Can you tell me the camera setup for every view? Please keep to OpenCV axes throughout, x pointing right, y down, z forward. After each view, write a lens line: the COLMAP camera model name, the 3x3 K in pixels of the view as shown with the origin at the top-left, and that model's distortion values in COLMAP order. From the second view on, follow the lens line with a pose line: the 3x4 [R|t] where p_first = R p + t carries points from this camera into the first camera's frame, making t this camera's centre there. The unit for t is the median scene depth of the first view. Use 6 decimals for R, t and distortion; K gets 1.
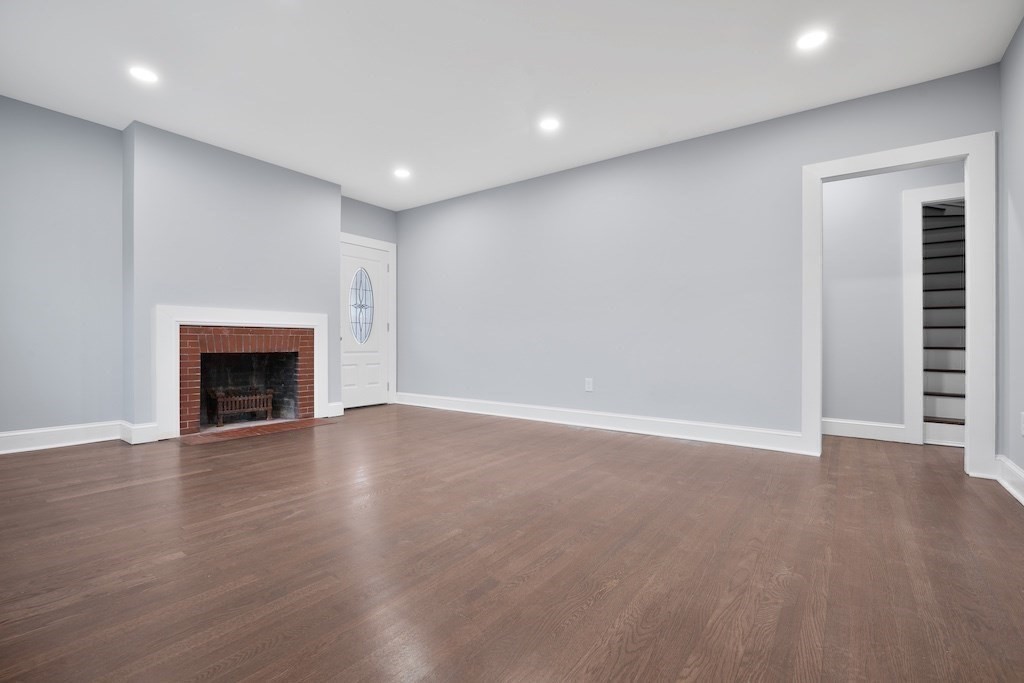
lens RADIAL K [[449.9, 0, 490.1], [0, 449.9, 339.7], [0, 0, 1]] dist [-0.000694, 0.000069]
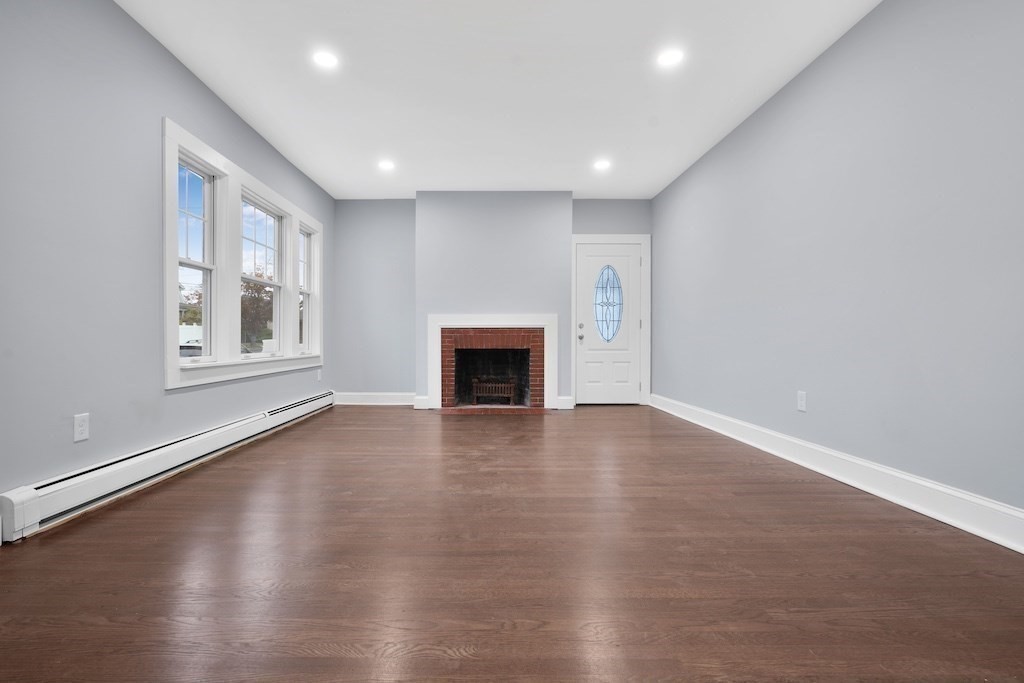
lens RADIAL K [[466.9, 0, 511.1], [0, 466.9, 347.3], [0, 0, 1]] dist [-0.010970, 0.003208]
pose [[0.611538, 0.004677, -0.791201, 0.494610], [0.007896, 0.999897, 0.012013, 0.009517], [0.791176, -0.013594, 0.611438, 0.240719]]
